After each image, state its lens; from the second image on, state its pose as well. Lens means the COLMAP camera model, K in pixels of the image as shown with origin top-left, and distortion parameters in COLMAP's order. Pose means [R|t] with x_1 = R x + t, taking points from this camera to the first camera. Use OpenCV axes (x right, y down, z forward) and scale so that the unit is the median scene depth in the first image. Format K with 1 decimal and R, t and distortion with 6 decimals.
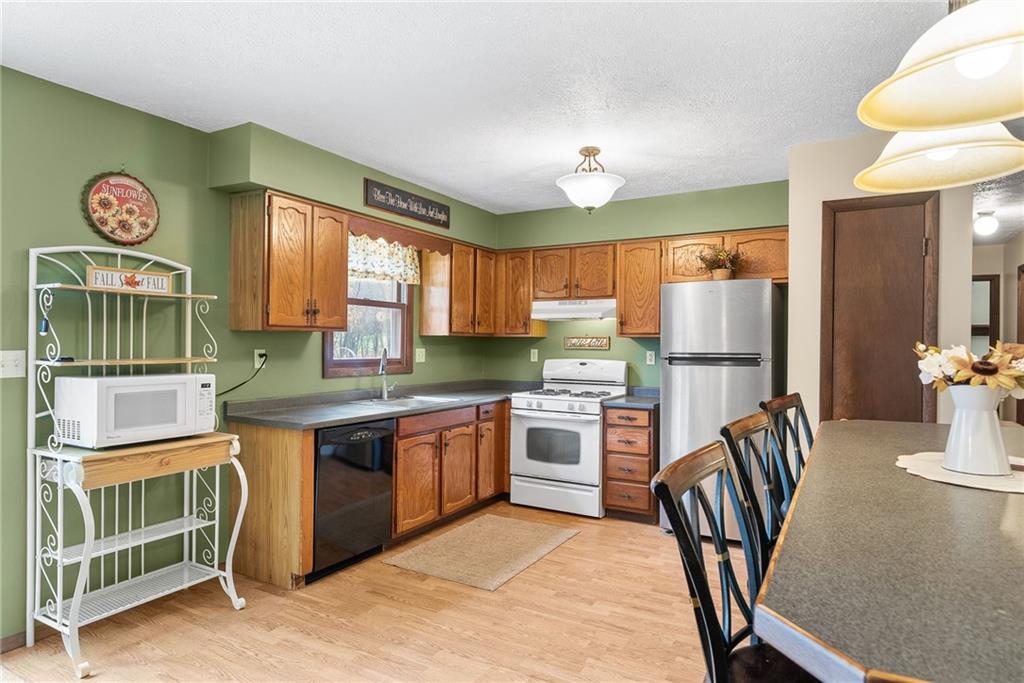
lens RADIAL K [[583.5, 0, 512.0], [0, 583.5, 341.5], [0, 0, 1]] dist [0.000088, -0.000567]
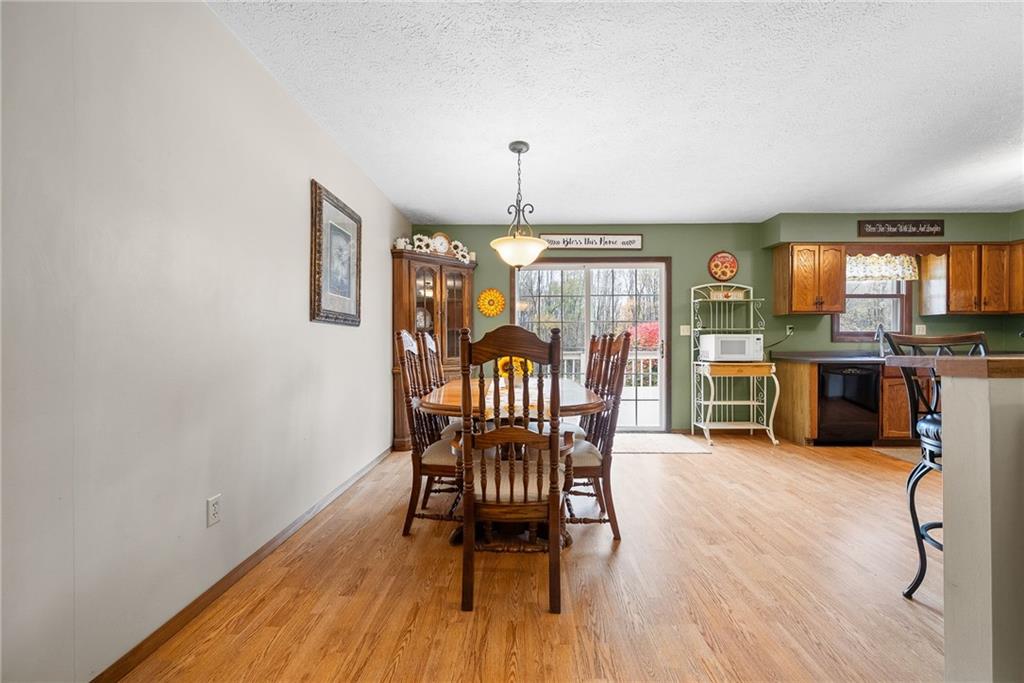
lens RADIAL K [[397.5, 0, 523.8], [0, 397.5, 344.3], [0, 0, 1]] dist [-0.001330, -0.000232]
pose [[0.492727, -0.006312, -0.870161, 0.283535], [0.007835, 0.999965, -0.002817, 0.074283], [0.870149, -0.005430, 0.492759, -0.423076]]
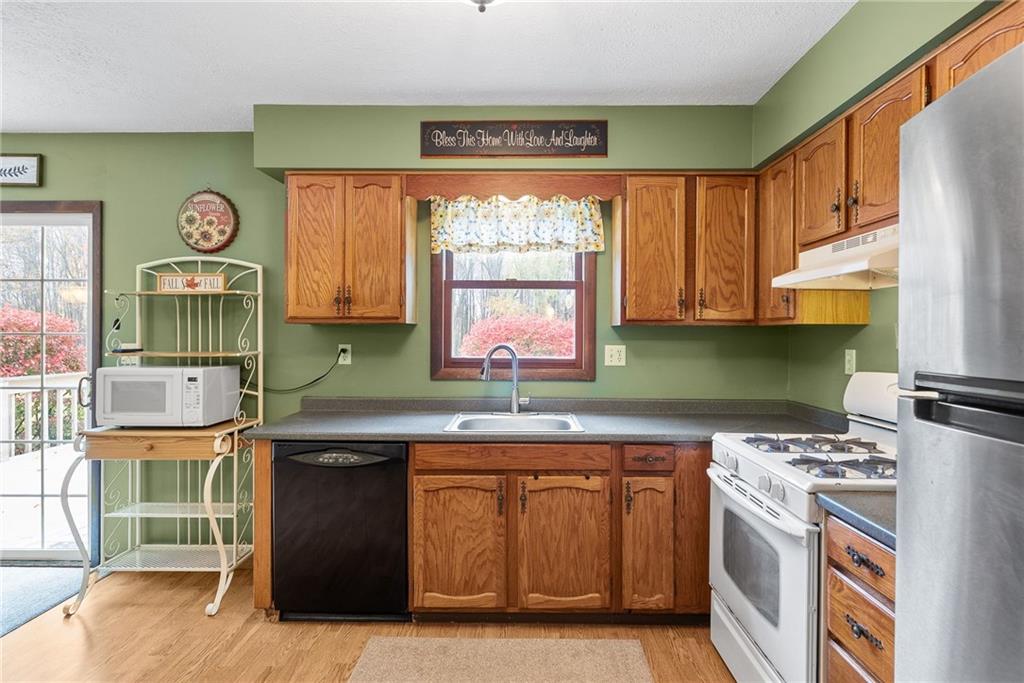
lens RADIAL K [[533.1, 0, 515.8], [0, 533.1, 332.8], [0, 0, 1]] dist [-0.000472, -0.000305]
pose [[0.492309, -0.008213, -0.870382, 0.451269], [0.003206, 0.999966, -0.007623, 0.002551], [0.870414, 0.000963, 0.492319, 0.828160]]
